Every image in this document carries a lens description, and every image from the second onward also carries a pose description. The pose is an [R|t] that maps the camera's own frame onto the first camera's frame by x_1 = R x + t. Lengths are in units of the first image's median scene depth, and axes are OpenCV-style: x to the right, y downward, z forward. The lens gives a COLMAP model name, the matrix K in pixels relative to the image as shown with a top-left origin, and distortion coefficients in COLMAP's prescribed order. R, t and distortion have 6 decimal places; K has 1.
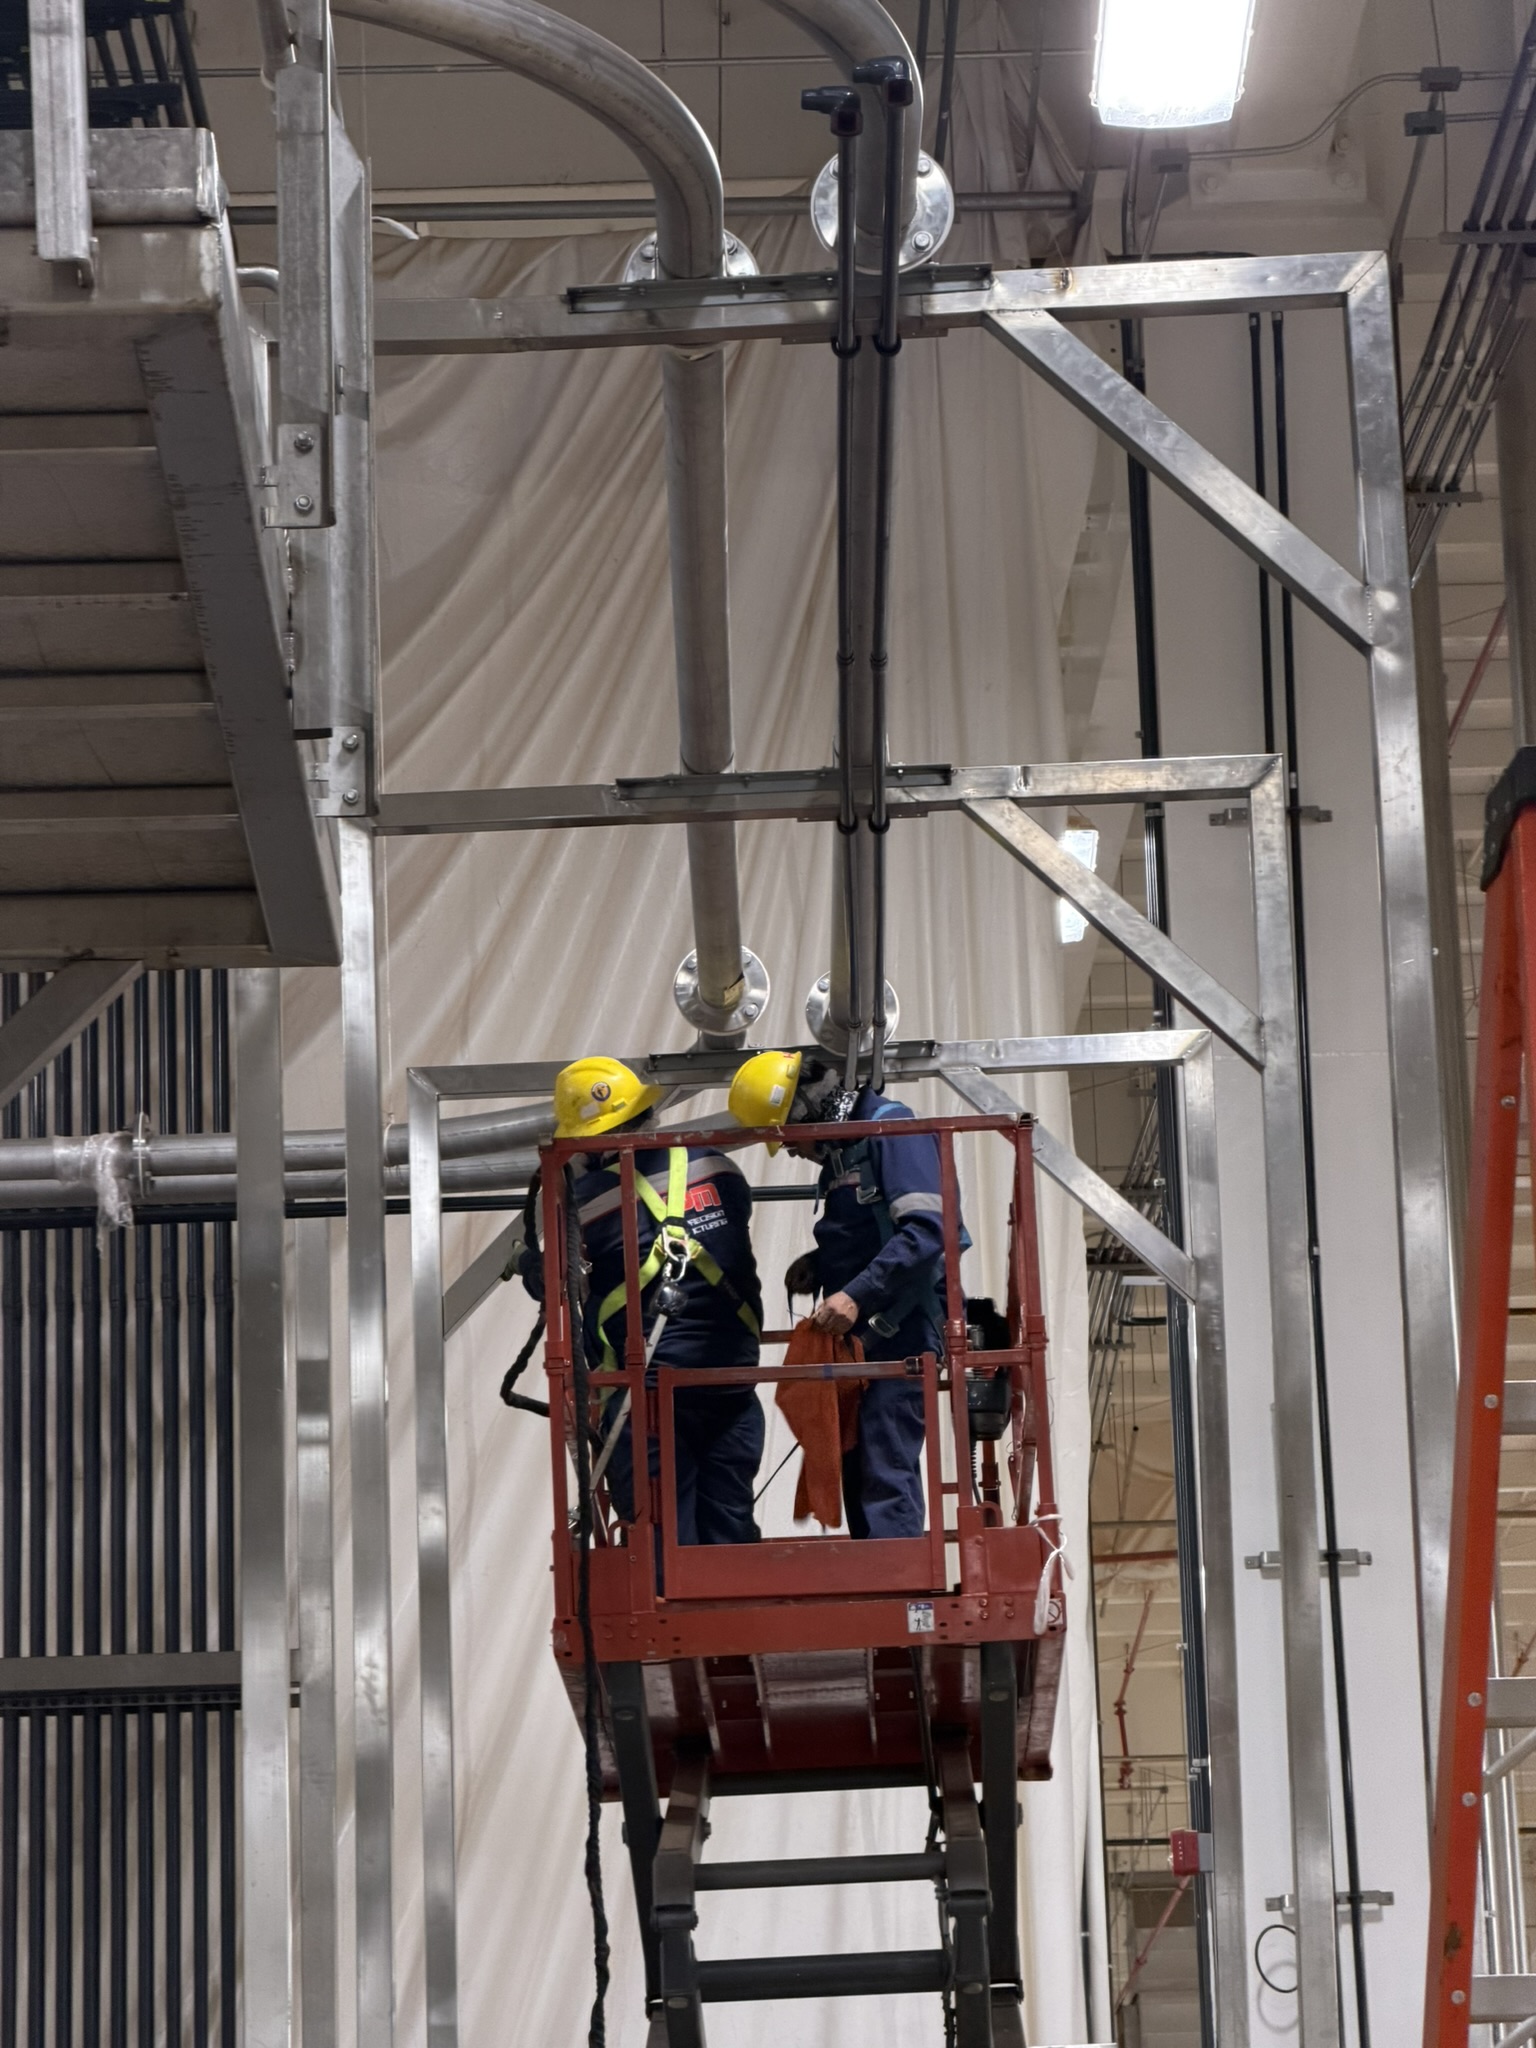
lens RADIAL K [[6271.9, 0, 768.0], [0, 6271.9, 1024.0], [0, 0, 1]] dist [-1.265861, -0.062887]
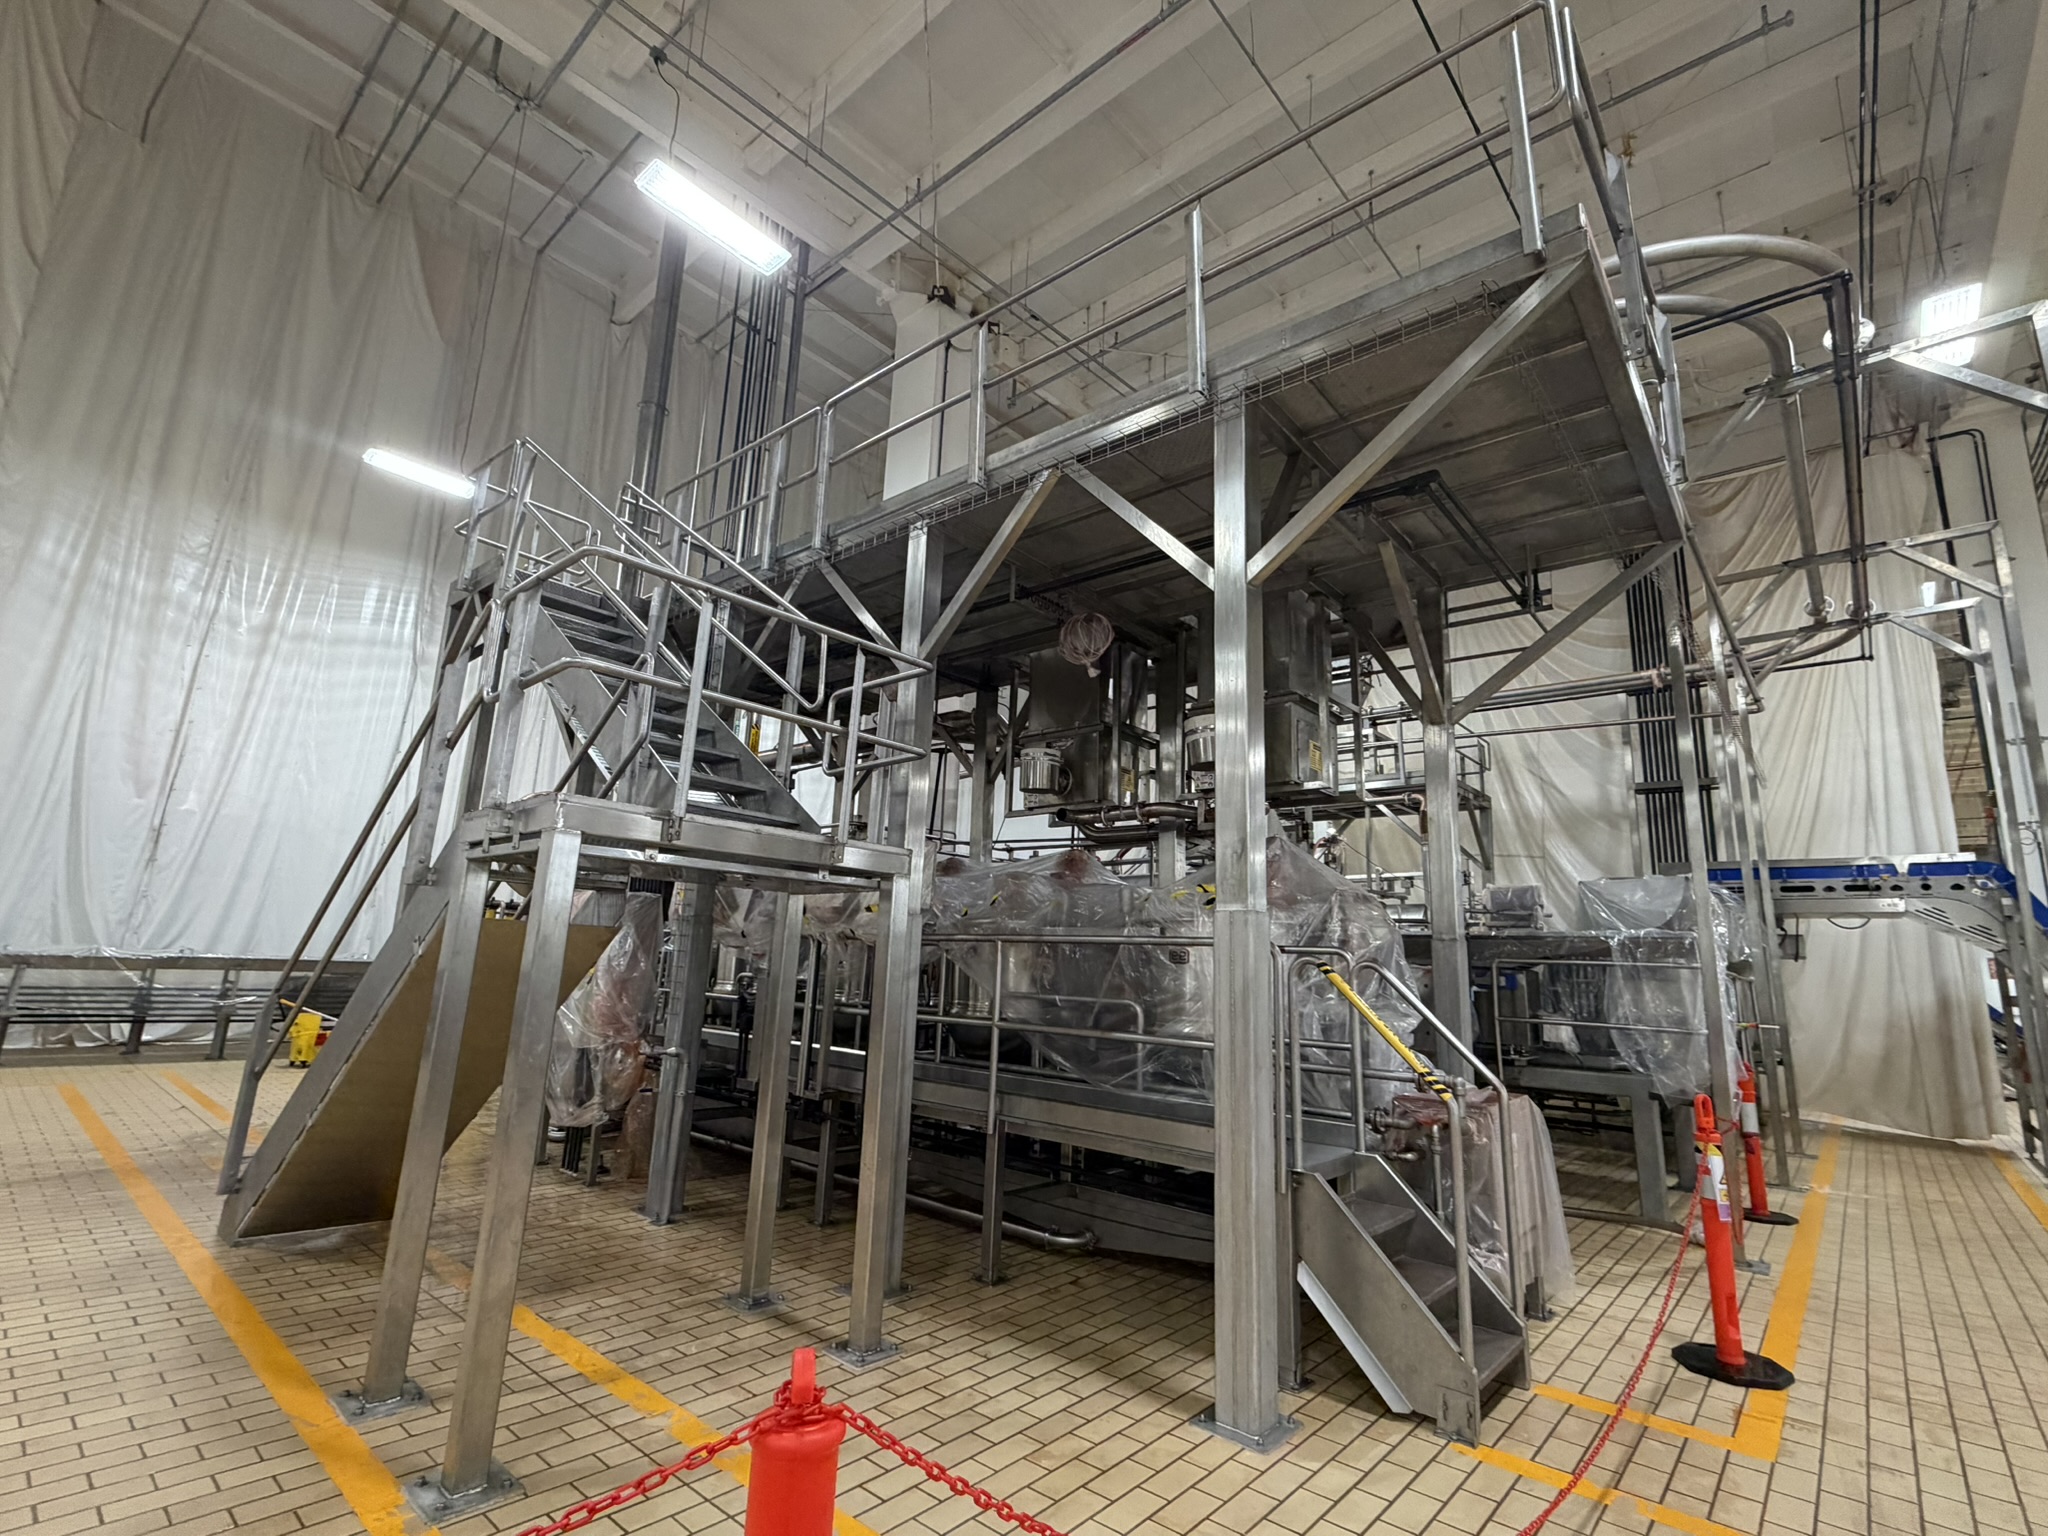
lens RADIAL K [[932.6, 0, 1024.0], [0, 932.6, 768.0], [0, 0, 1]] dist [0.001384, 0.000516]
pose [[0.747690, -0.075930, -0.659693, -0.000937], [0.095340, 0.995423, -0.006514, 0.058208], [0.657168, -0.058025, 0.751507, 0.148417]]
